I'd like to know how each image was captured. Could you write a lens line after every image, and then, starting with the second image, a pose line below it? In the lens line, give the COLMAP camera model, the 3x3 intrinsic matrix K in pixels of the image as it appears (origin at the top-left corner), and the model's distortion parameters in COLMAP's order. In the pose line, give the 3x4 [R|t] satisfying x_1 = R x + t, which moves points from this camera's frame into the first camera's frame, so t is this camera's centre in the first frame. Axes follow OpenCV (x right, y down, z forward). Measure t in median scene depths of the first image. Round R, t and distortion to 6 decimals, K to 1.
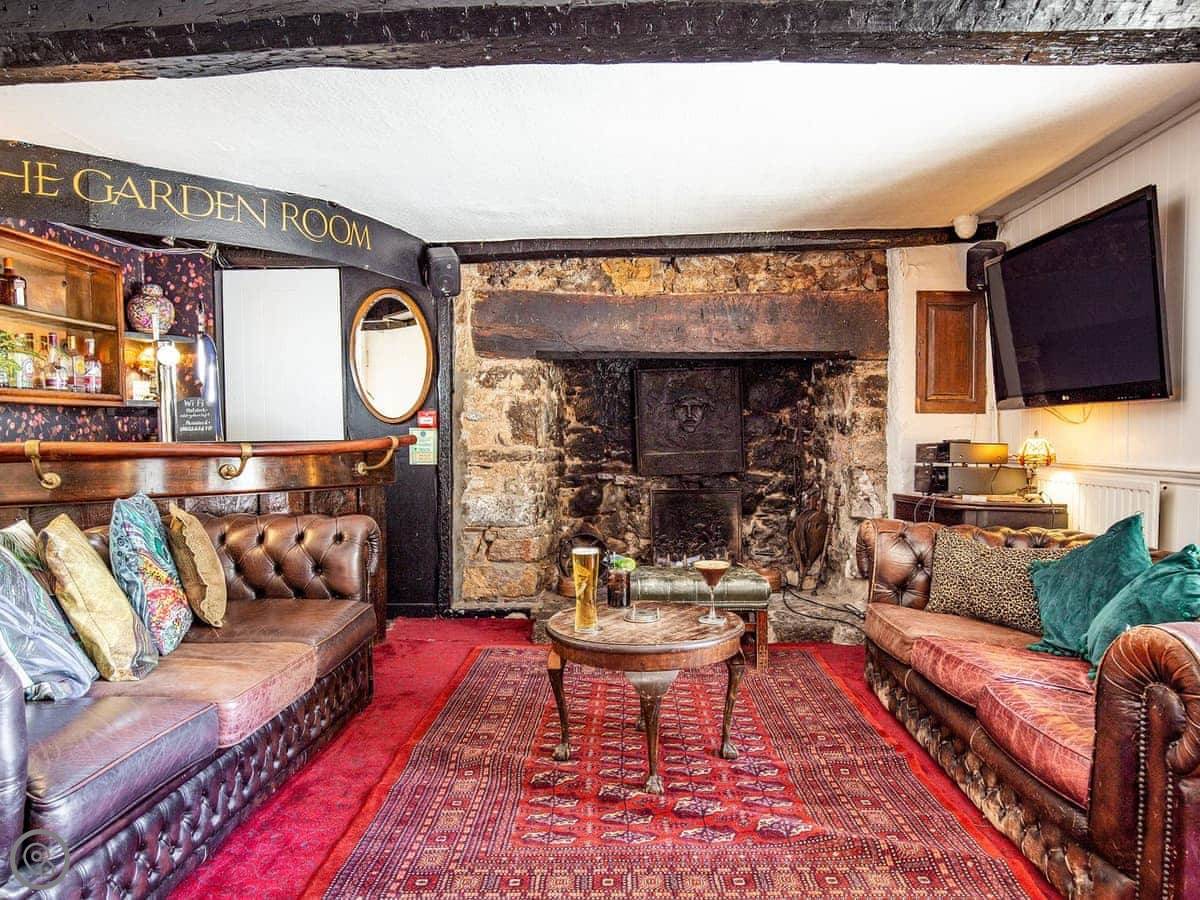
lens RADIAL K [[780.7, 0, 626.6], [0, 780.7, 450.8], [0, 0, 1]] dist [-0.008766, 0.003728]
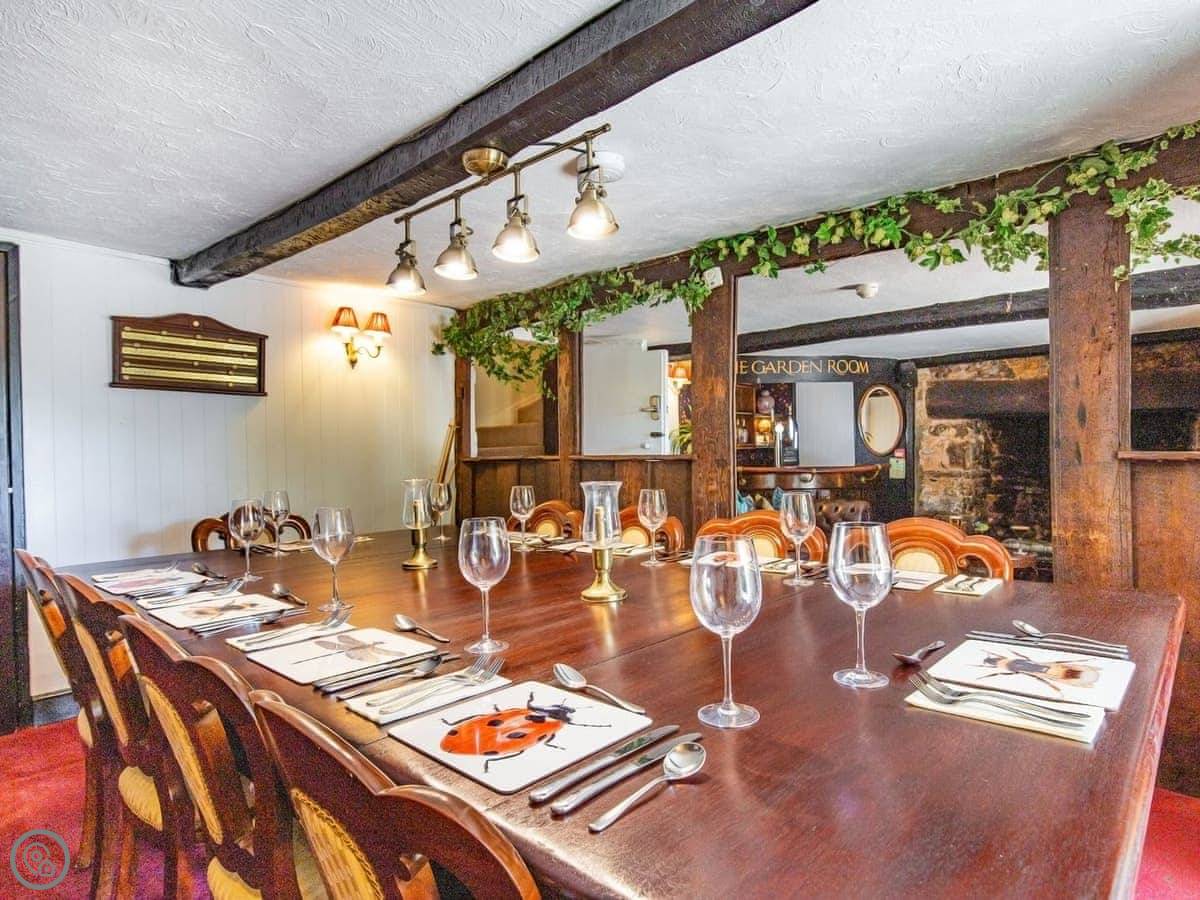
lens RADIAL K [[701.0, 0, 630.3], [0, 701.0, 460.3], [0, 0, 1]] dist [-0.003000, -0.000594]
pose [[0.792130, 0.004694, -0.610335, 0.252824], [-0.006467, 0.999979, -0.000702, -0.019604], [0.610319, 0.004503, 0.792143, -0.704443]]
